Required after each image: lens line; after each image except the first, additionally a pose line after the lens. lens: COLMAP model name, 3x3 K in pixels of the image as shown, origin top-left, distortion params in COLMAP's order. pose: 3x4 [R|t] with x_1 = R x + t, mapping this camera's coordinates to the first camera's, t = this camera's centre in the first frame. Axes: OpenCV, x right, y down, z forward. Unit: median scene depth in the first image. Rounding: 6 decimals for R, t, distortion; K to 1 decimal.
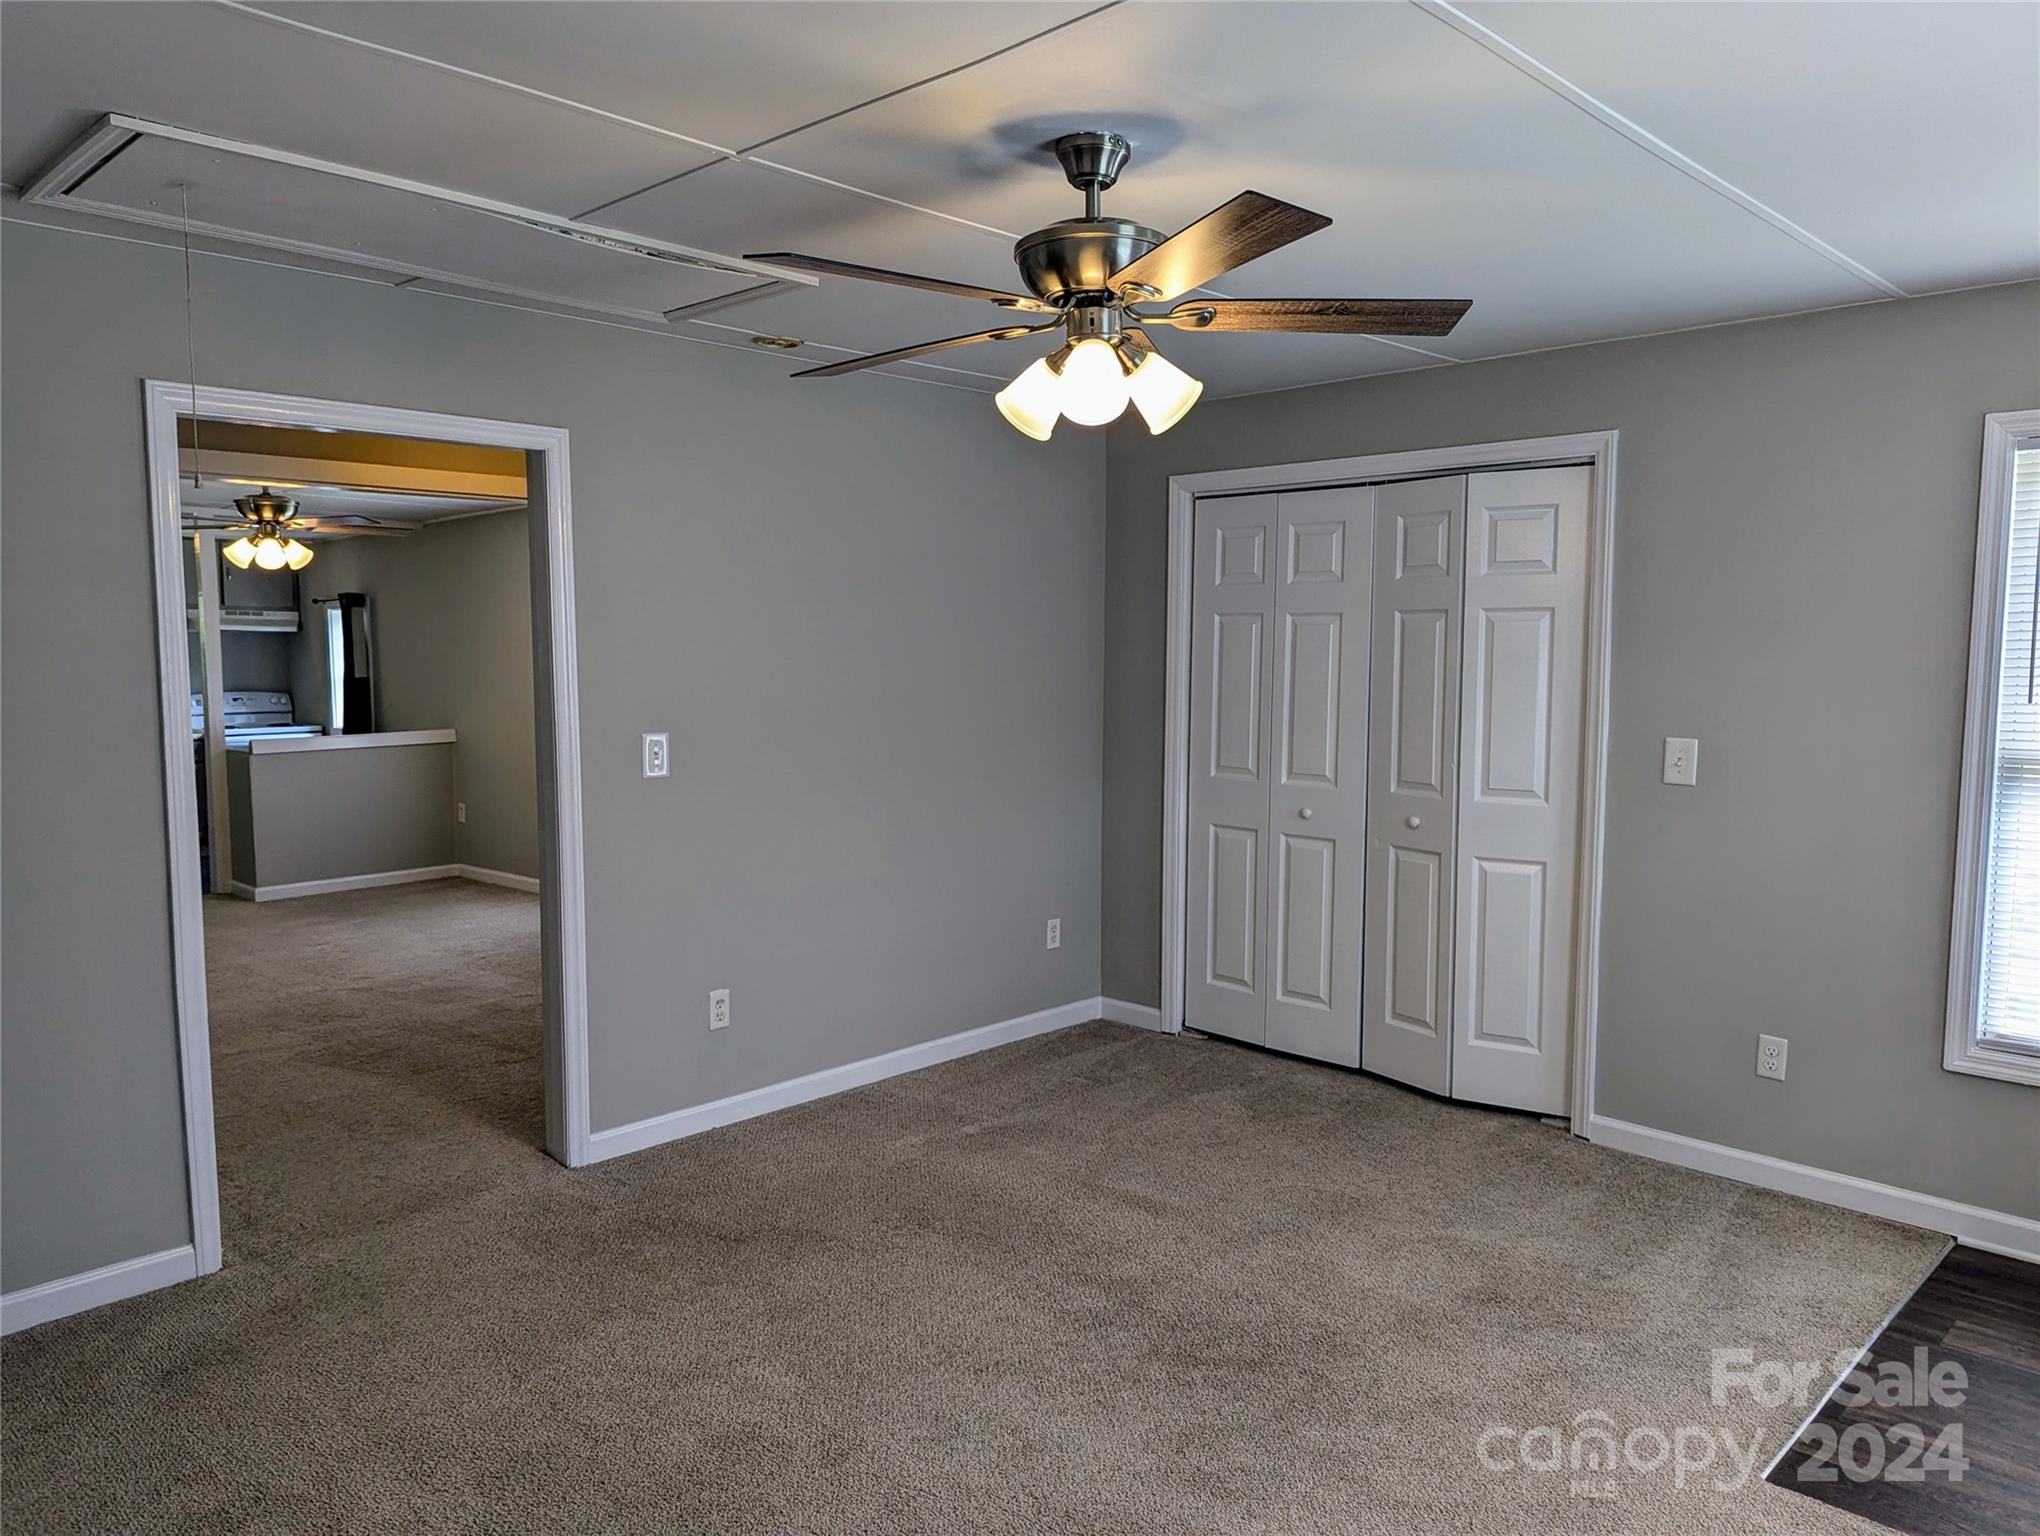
lens RADIAL K [[1443.3, 0, 1029.2], [0, 1443.3, 768.4], [0, 0, 1]] dist [0.061197, -0.069176]
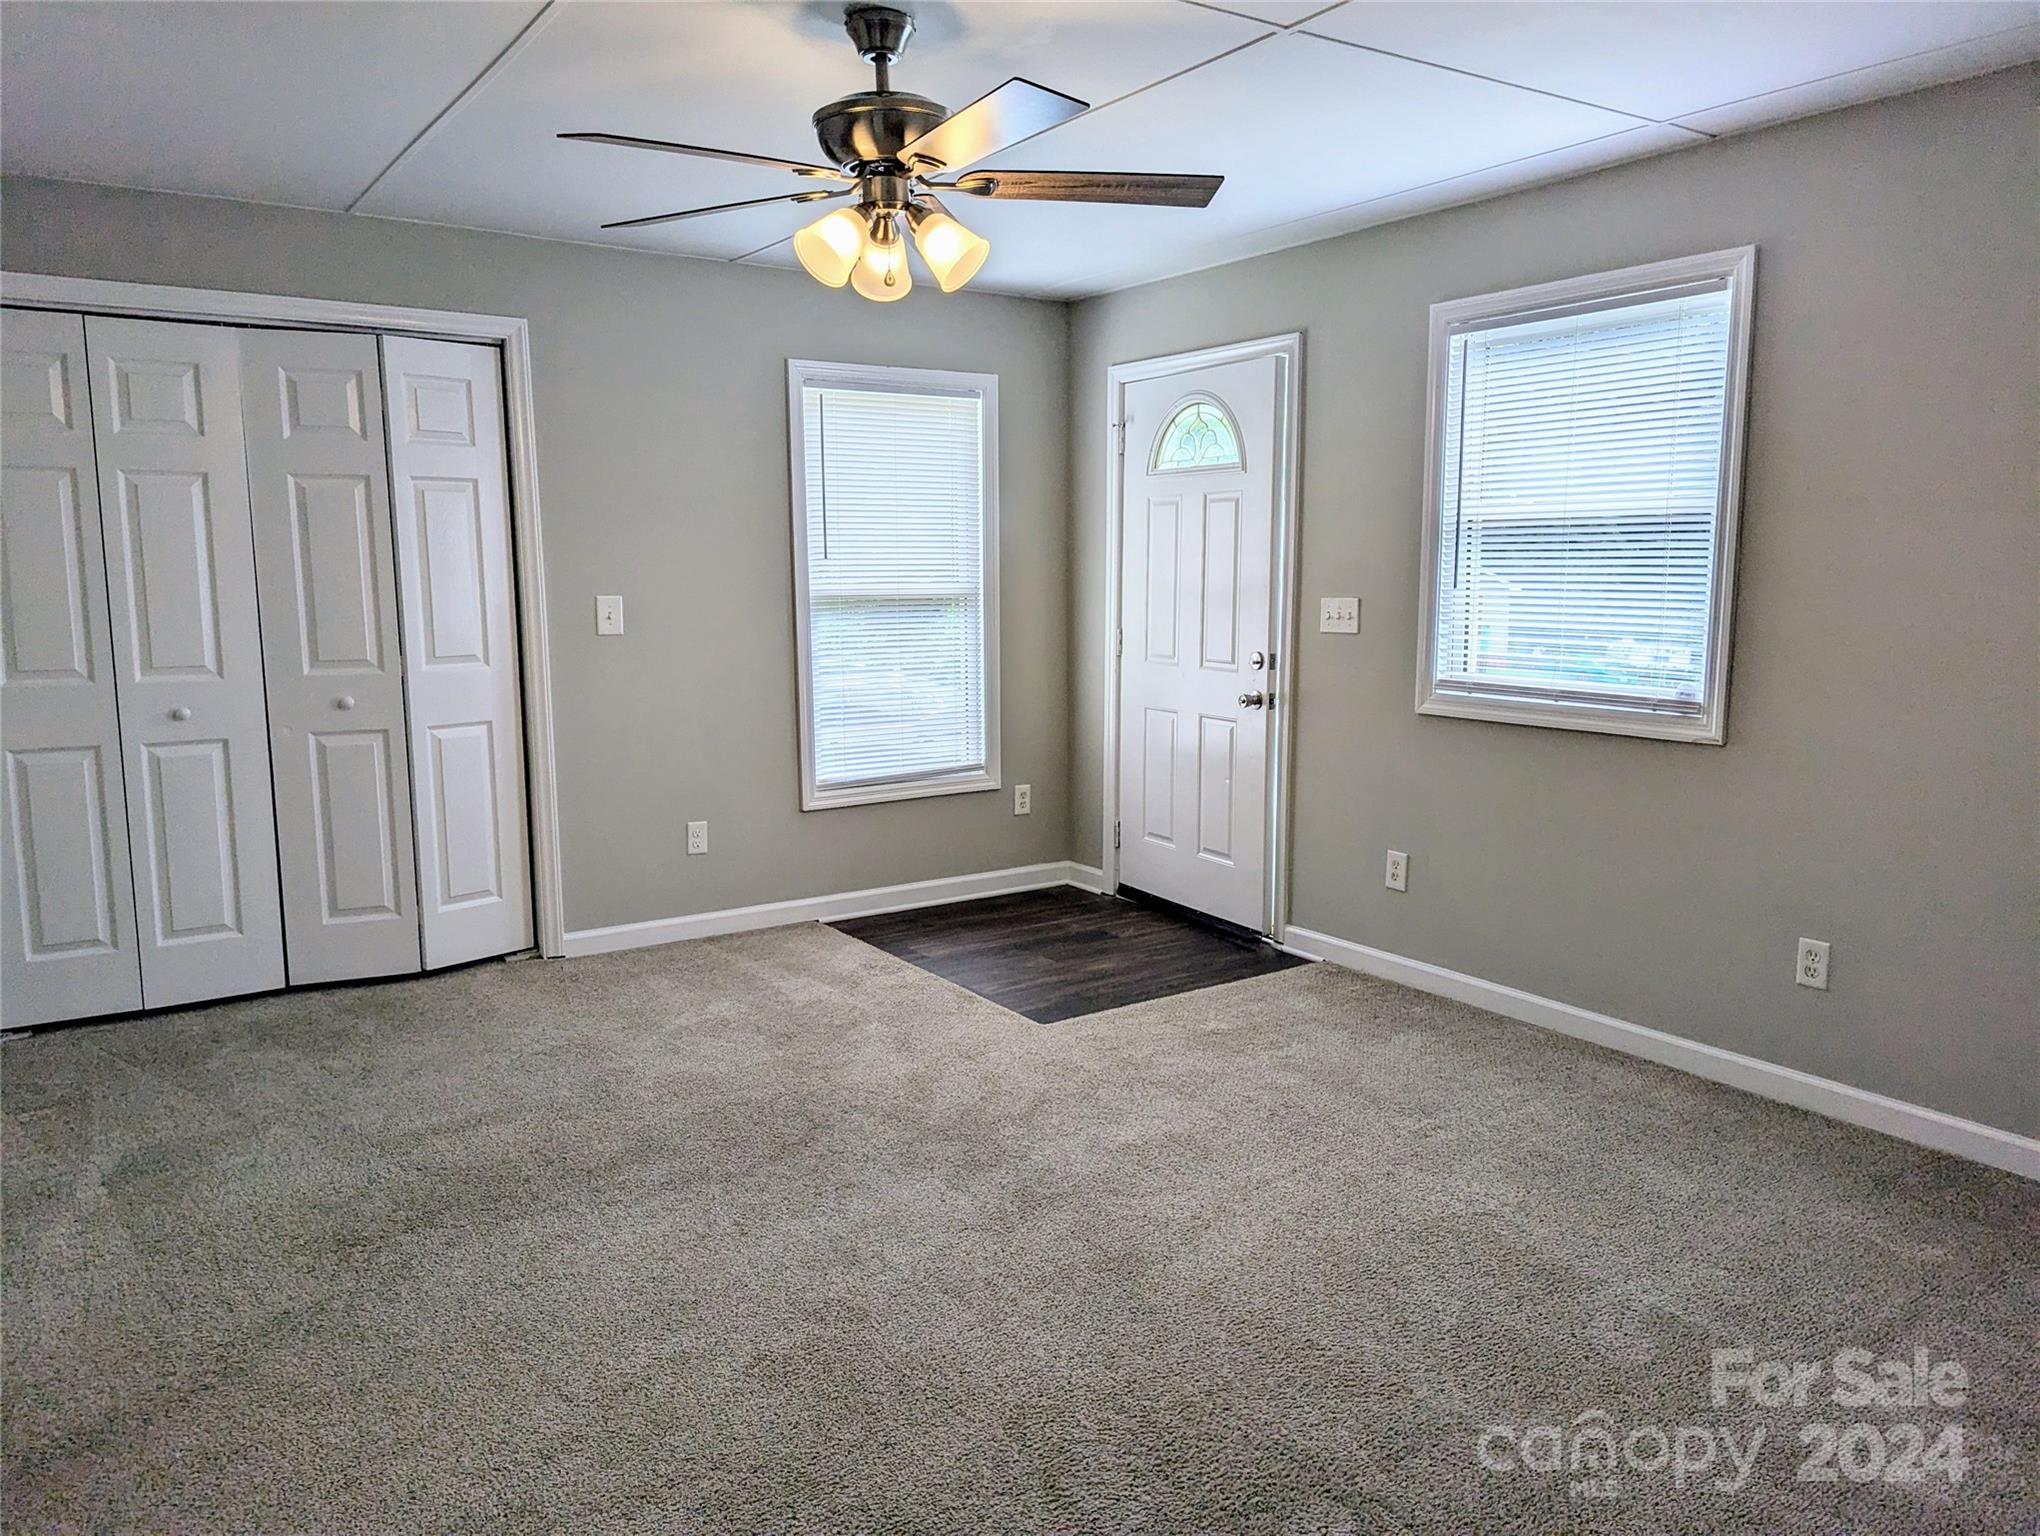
lens RADIAL K [[1443.3, 0, 1029.2], [0, 1443.3, 768.4], [0, 0, 1]] dist [0.061197, -0.069176]
pose [[0.191824, -0.146214, 0.970477, -0.651344], [0.087833, 0.987430, 0.131408, -0.007159], [-0.977491, 0.060033, 0.202256, 0.425668]]
